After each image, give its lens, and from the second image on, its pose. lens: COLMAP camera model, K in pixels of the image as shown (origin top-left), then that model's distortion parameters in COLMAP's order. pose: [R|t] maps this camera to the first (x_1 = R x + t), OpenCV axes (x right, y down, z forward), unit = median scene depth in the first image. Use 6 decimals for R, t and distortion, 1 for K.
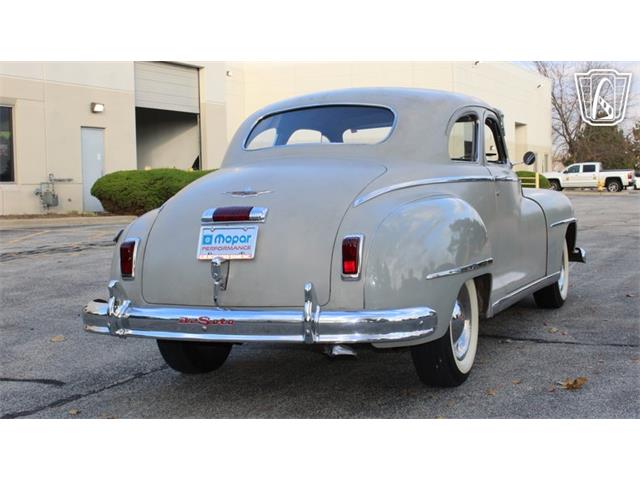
lens RADIAL K [[968.8, 0, 320.0], [0, 968.8, 240.0], [0, 0, 1]] dist [-0.020376, 0.025668]
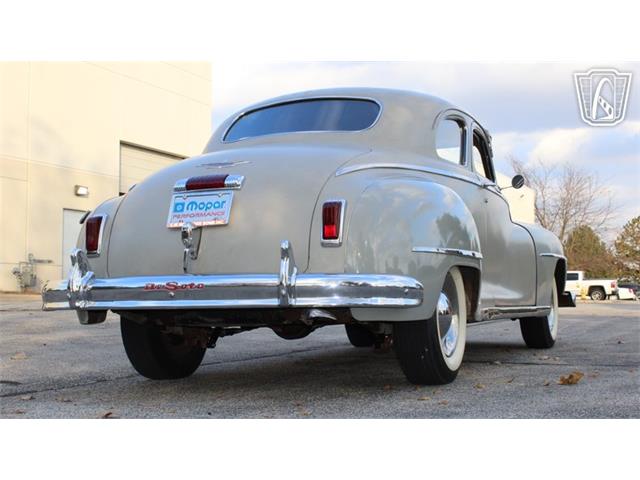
lens RADIAL K [[968.8, 0, 320.0], [0, 968.8, 240.0], [0, 0, 1]] dist [-0.020376, 0.025668]
pose [[0.999644, 0.021544, 0.015721, 0.005954], [-0.019581, 0.993078, -0.115812, 0.136641], [-0.018107, 0.115463, 0.993147, 0.070980]]
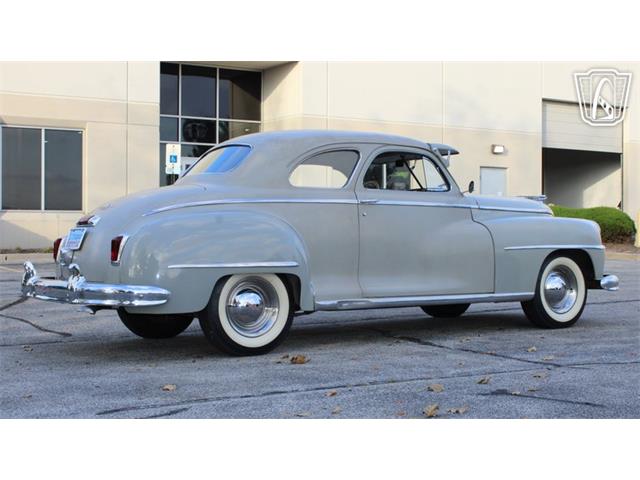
lens RADIAL K [[968.8, 0, 320.0], [0, 968.8, 240.0], [0, 0, 1]] dist [-0.020376, 0.025668]
pose [[0.847520, 0.032726, -0.529754, 0.998482], [-0.055263, 0.998113, -0.026754, 0.025072], [0.527879, 0.051950, 0.847730, -0.091317]]
